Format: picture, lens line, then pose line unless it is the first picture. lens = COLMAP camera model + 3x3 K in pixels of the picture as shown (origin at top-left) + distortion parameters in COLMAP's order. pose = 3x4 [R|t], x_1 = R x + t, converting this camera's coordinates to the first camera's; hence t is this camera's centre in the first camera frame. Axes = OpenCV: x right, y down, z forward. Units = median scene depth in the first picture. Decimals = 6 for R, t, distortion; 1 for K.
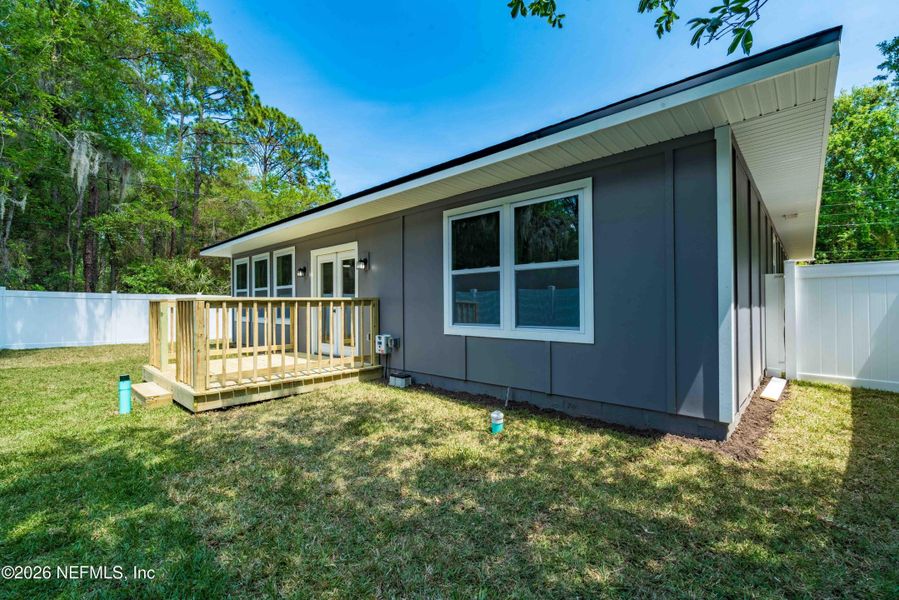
lens RADIAL K [[390.7, 0, 448.7], [0, 390.7, 297.1], [0, 0, 1]] dist [-0.015001, 0.001238]
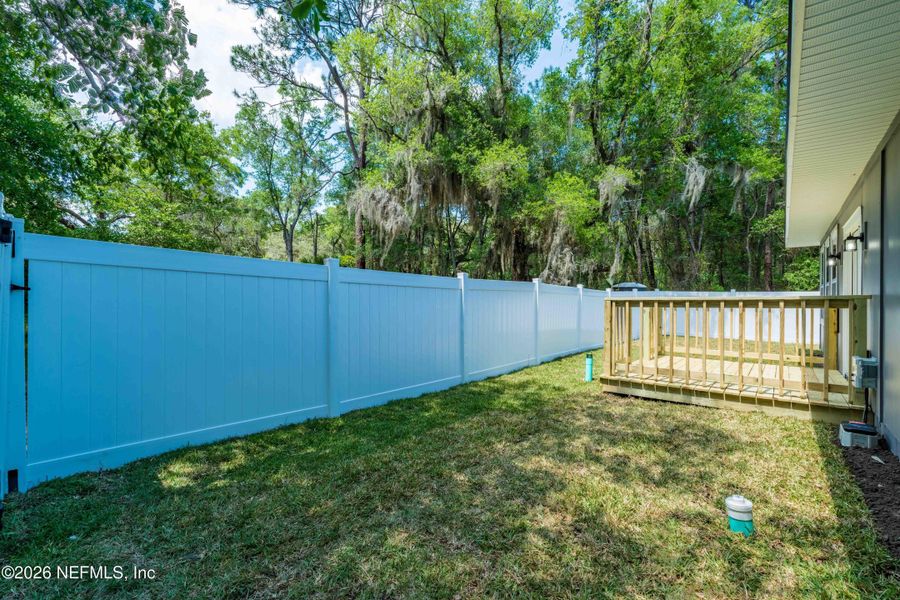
lens RADIAL K [[391.1, 0, 444.7], [0, 391.1, 301.3], [0, 0, 1]] dist [-0.015001, 0.001238]
pose [[0.011127, 0.005044, -0.999925, 0.488086], [0.014420, 0.999882, 0.005204, -0.002422], [0.999834, -0.014477, 0.011053, 0.404682]]
